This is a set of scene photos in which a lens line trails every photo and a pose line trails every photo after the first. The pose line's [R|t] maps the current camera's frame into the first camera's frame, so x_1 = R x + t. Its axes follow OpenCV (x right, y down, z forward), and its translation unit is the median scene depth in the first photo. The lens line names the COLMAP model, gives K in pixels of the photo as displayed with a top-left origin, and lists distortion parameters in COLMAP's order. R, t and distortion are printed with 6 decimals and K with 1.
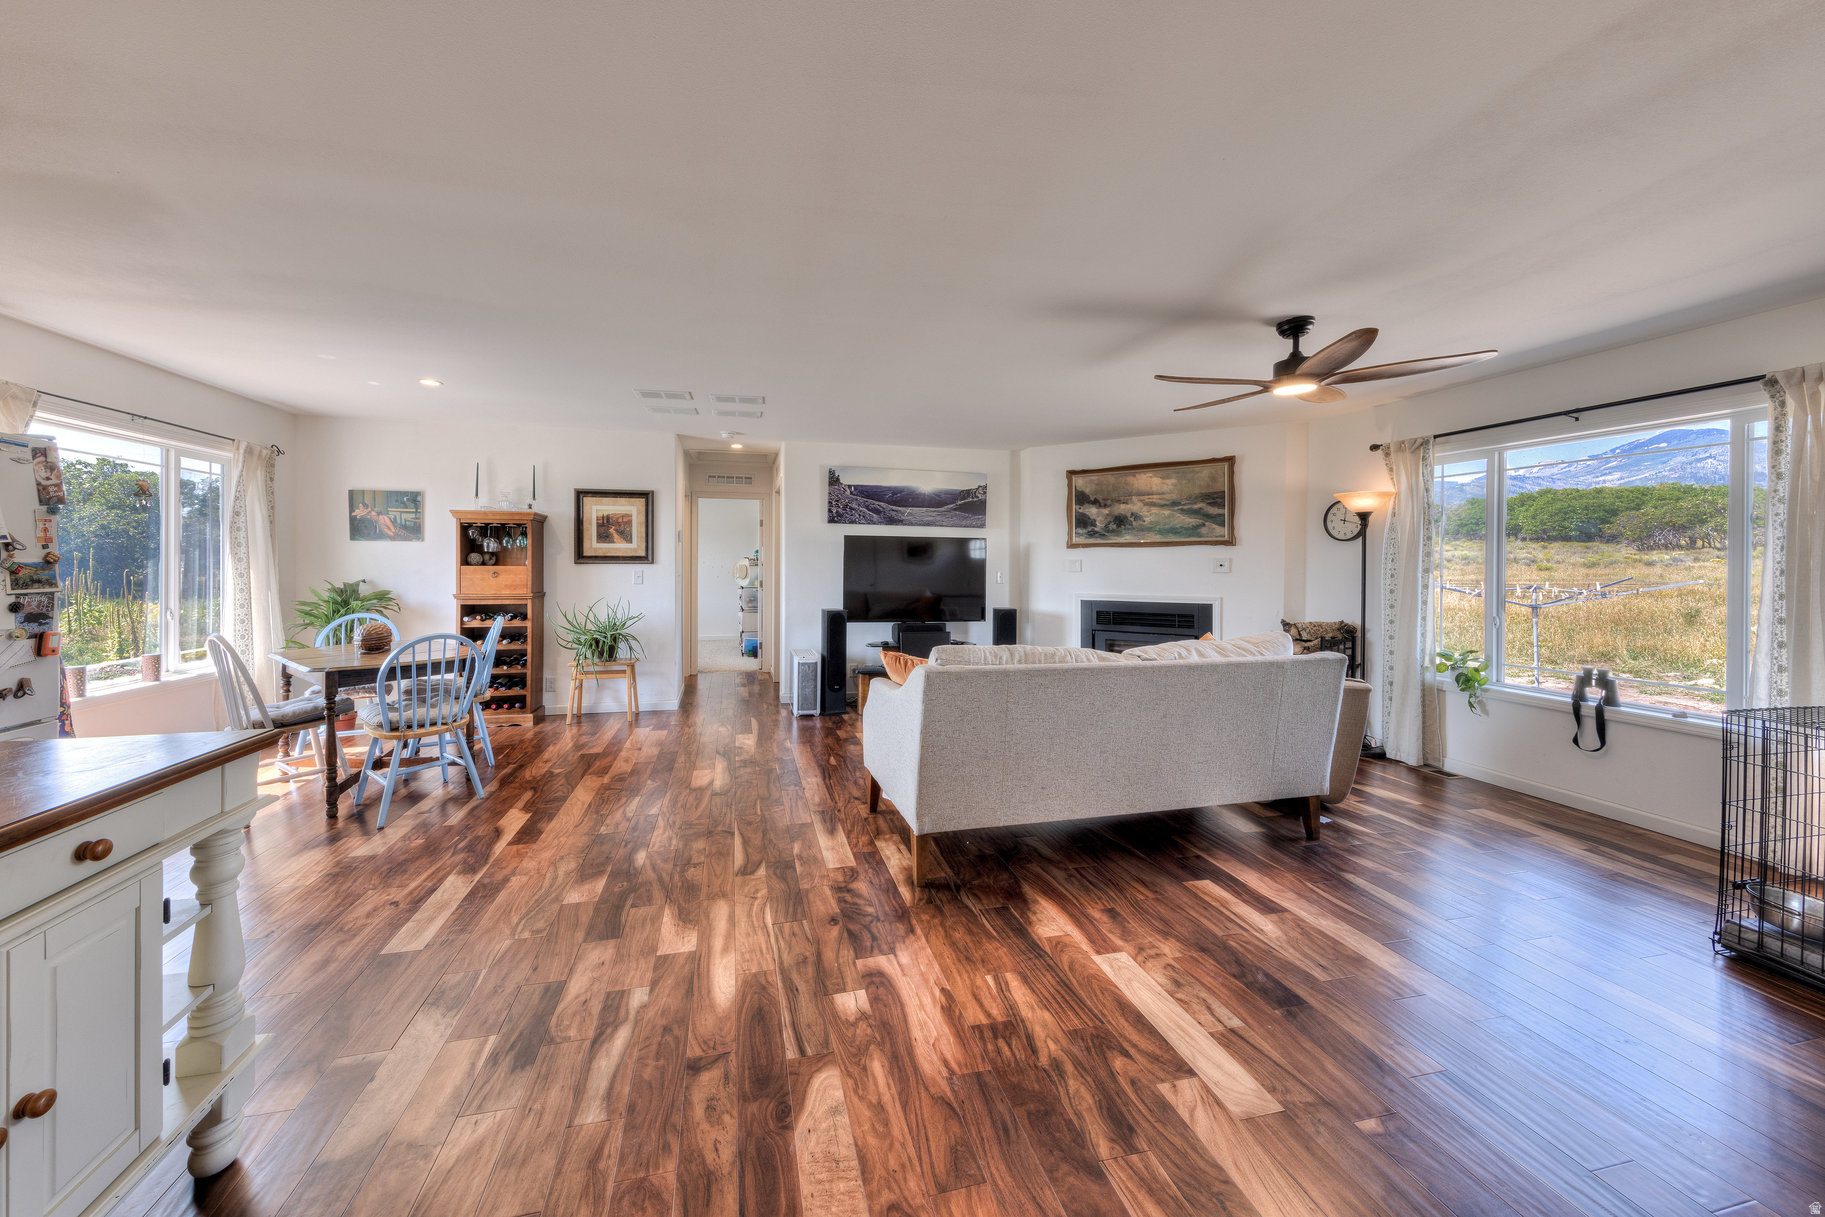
lens RADIAL K [[608.1, 0, 862.4], [0, 608.1, 566.1], [0, 0, 1]] dist [0.010774, -0.001113]
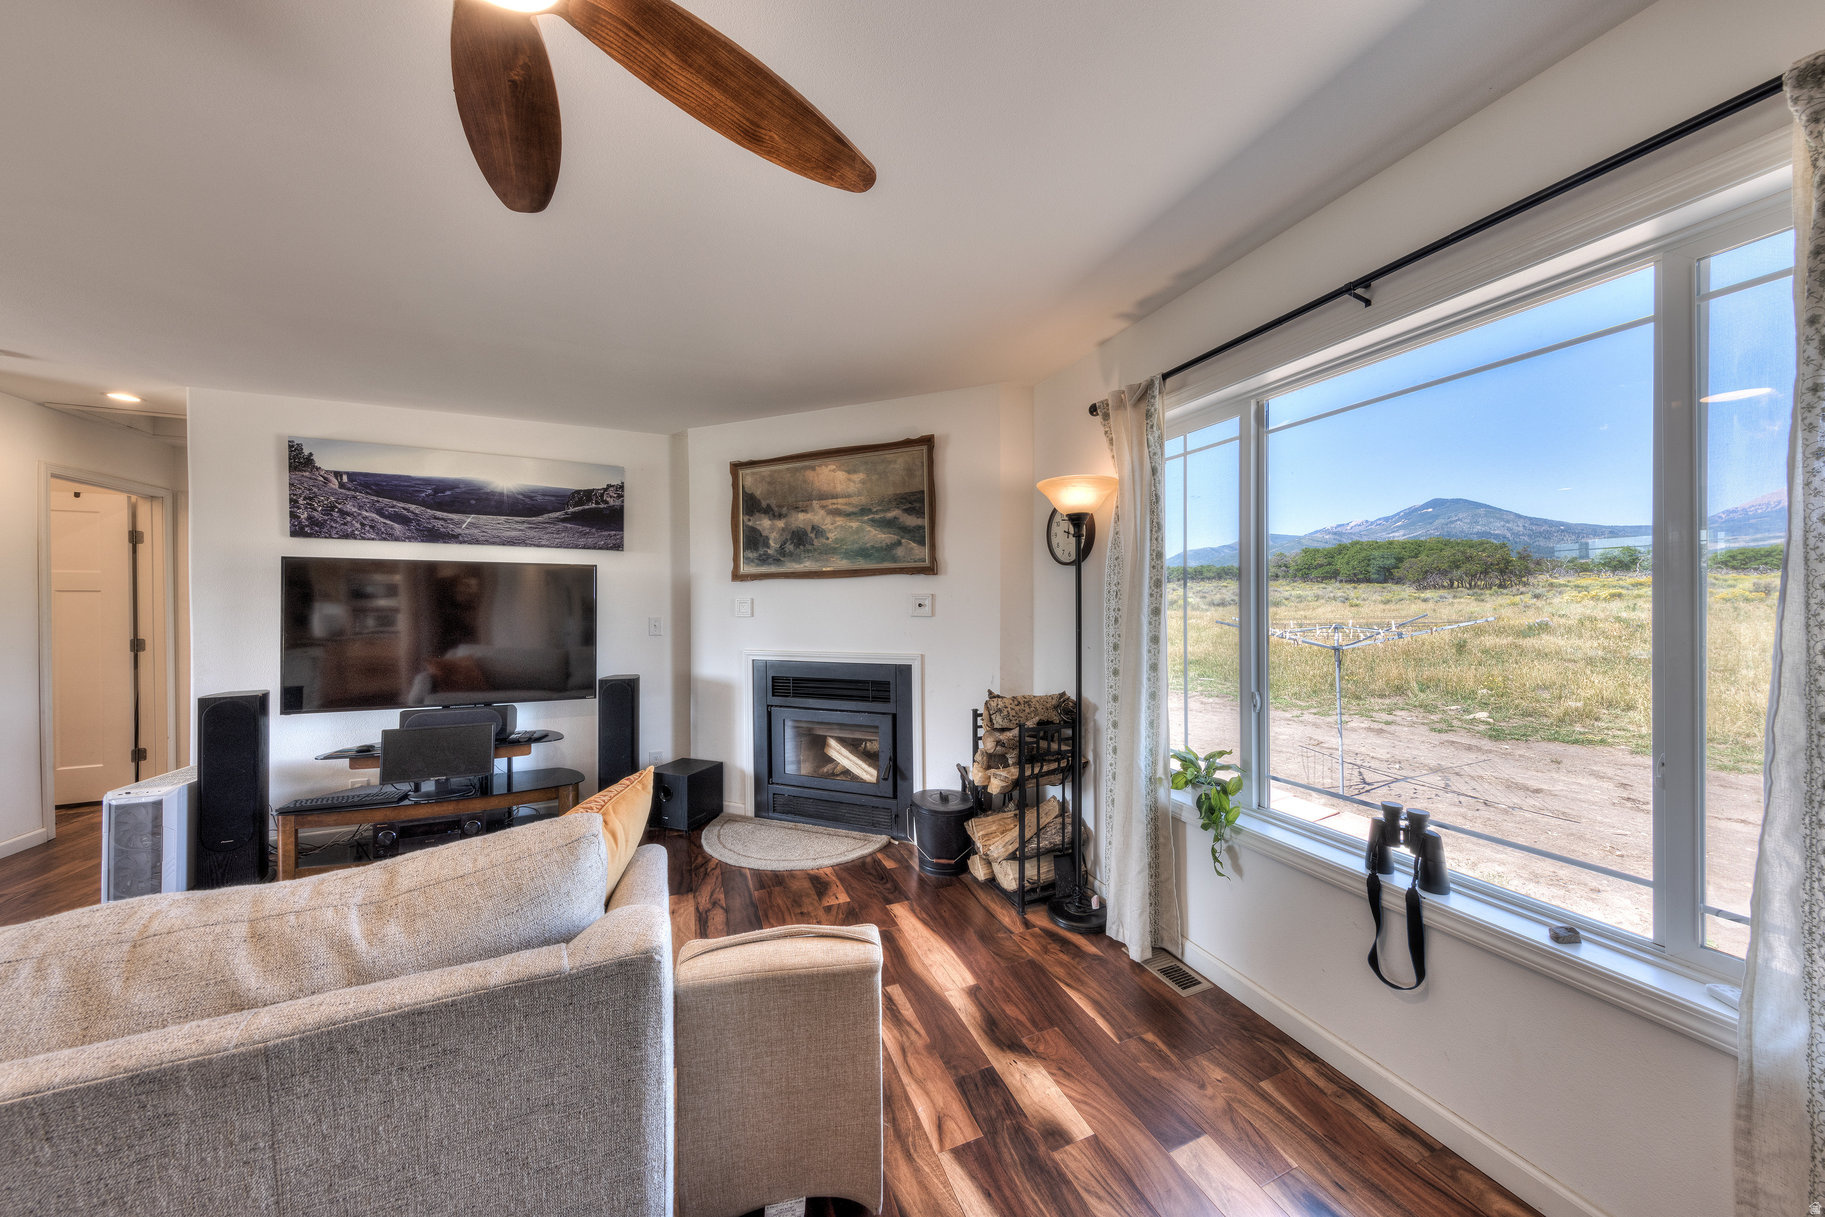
lens RADIAL K [[570.5, 0, 920.7], [0, 570.5, 597.7], [0, 0, 1]] dist [0.003830, -0.000332]
pose [[0.982818, -0.005618, 0.184492, 0.478069], [0.008749, 0.999831, -0.016158, 0.000772], [-0.184370, 0.017494, 0.982701, 0.407001]]
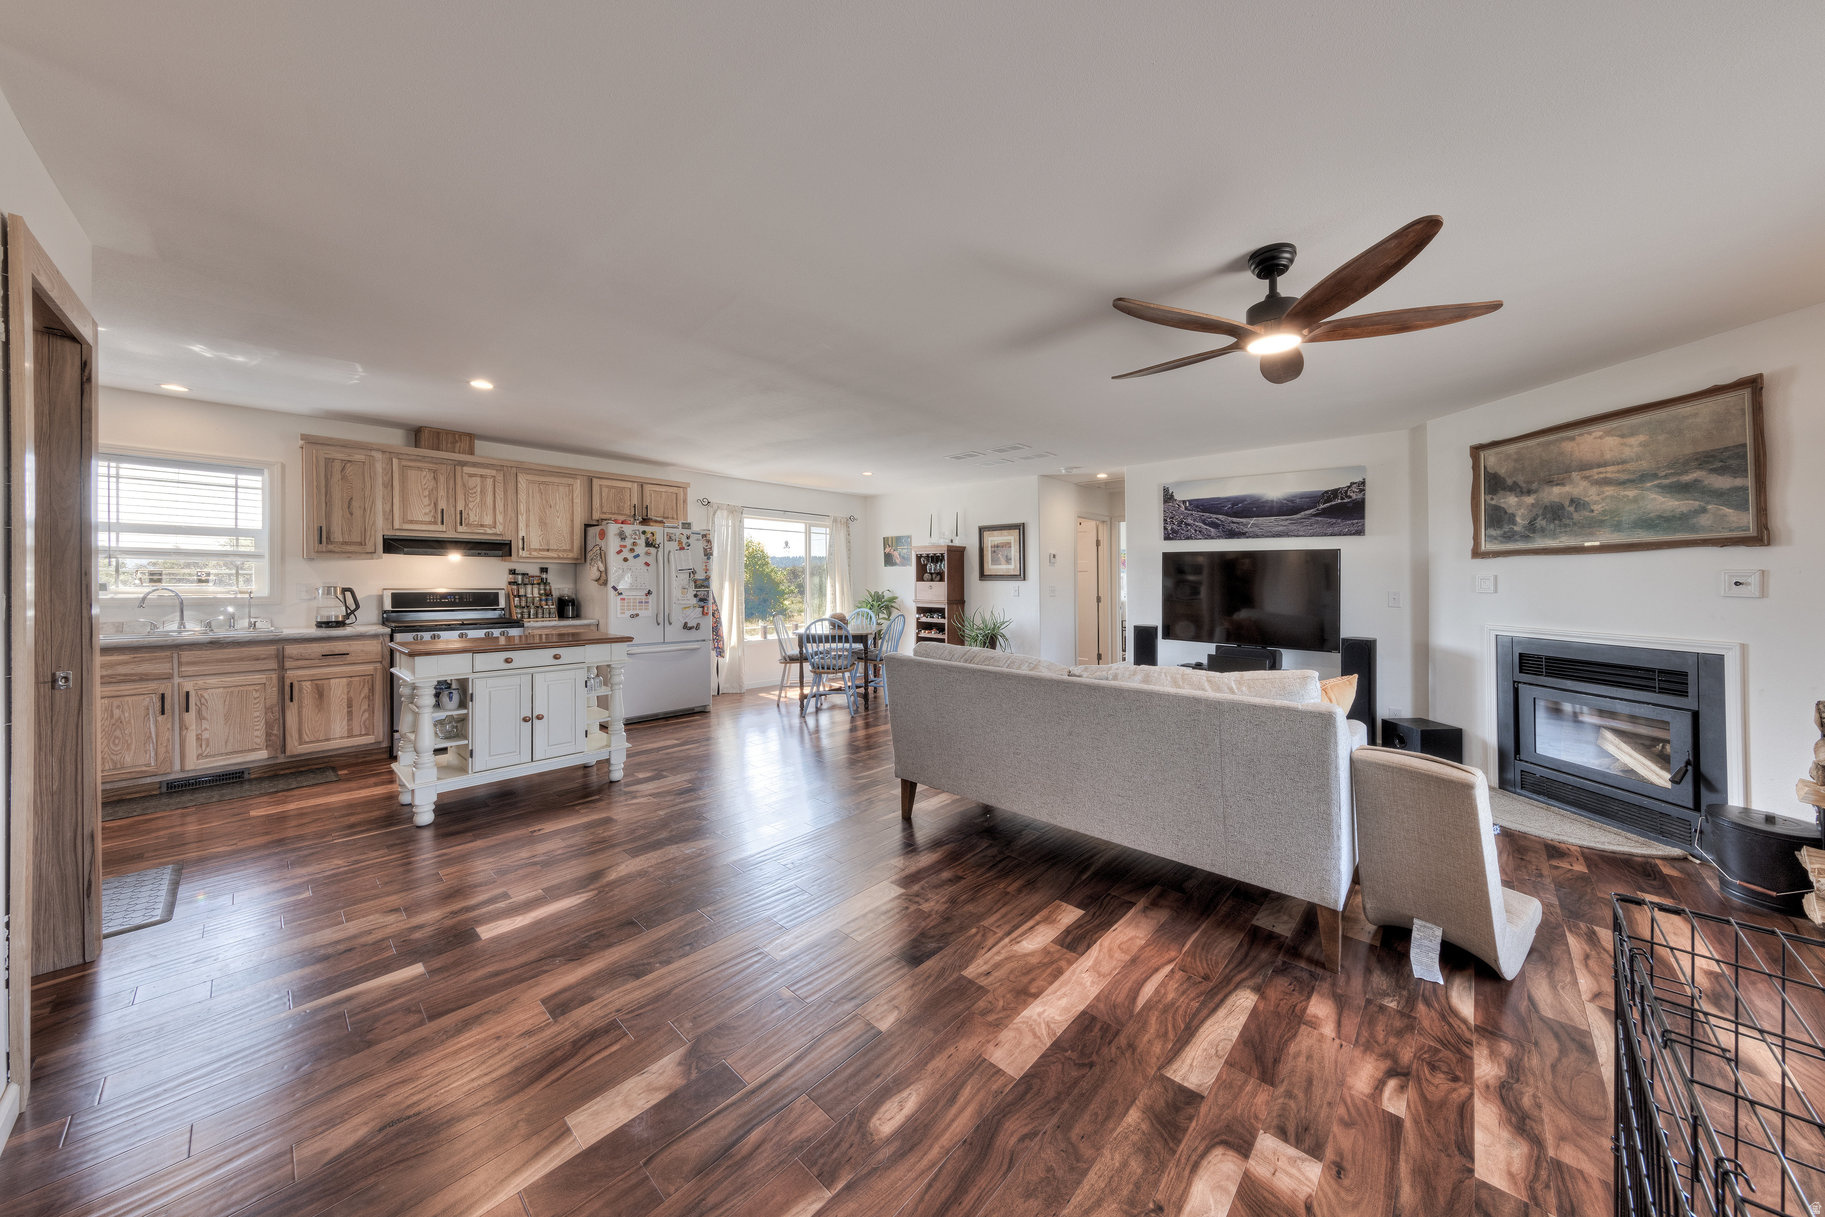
lens RADIAL K [[608.1, 0, 962.0], [0, 608.1, 581.5], [0, 0, 1]] dist [0.010774, -0.001113]
pose [[0.612402, 0.001246, -0.790545, 0.600927], [-0.006318, 0.999975, -0.003319, 0.003409], [0.790521, 0.007027, 0.612394, 0.134170]]
